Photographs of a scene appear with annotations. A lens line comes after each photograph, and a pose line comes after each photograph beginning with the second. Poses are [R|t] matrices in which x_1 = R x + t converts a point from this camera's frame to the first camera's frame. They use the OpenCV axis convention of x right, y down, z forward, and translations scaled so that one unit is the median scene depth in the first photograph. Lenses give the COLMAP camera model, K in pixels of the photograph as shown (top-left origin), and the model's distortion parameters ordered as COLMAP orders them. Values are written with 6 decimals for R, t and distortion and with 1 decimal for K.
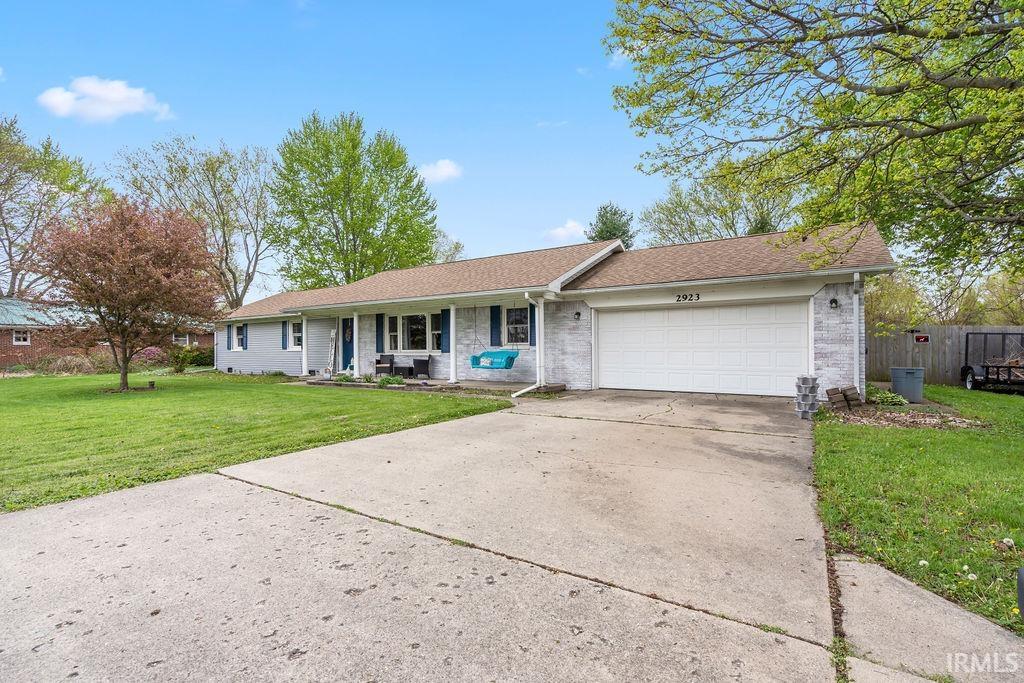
lens RADIAL K [[465.3, 0, 511.0], [0, 465.3, 348.2], [0, 0, 1]] dist [-0.001740, -0.000611]
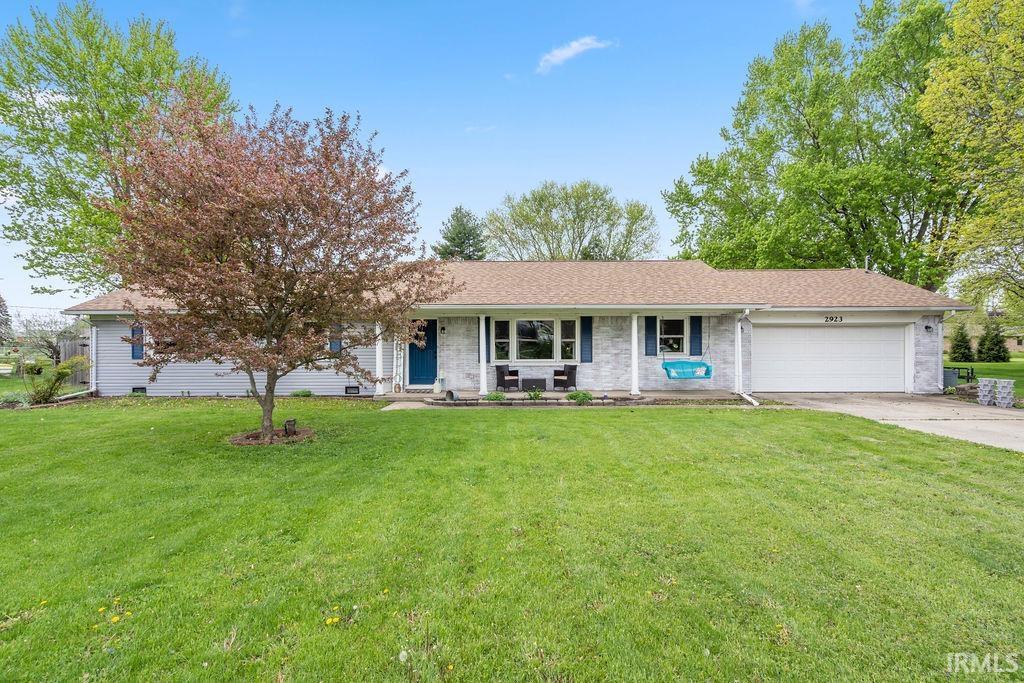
lens RADIAL K [[465.3, 0, 511.0], [0, 465.3, 348.2], [0, 0, 1]] dist [-0.001740, -0.000611]
pose [[0.841966, 0.000302, 0.539531, -0.846984], [-0.002278, 0.999993, 0.002995, -0.023407], [-0.539526, -0.003750, 0.841960, 0.311164]]
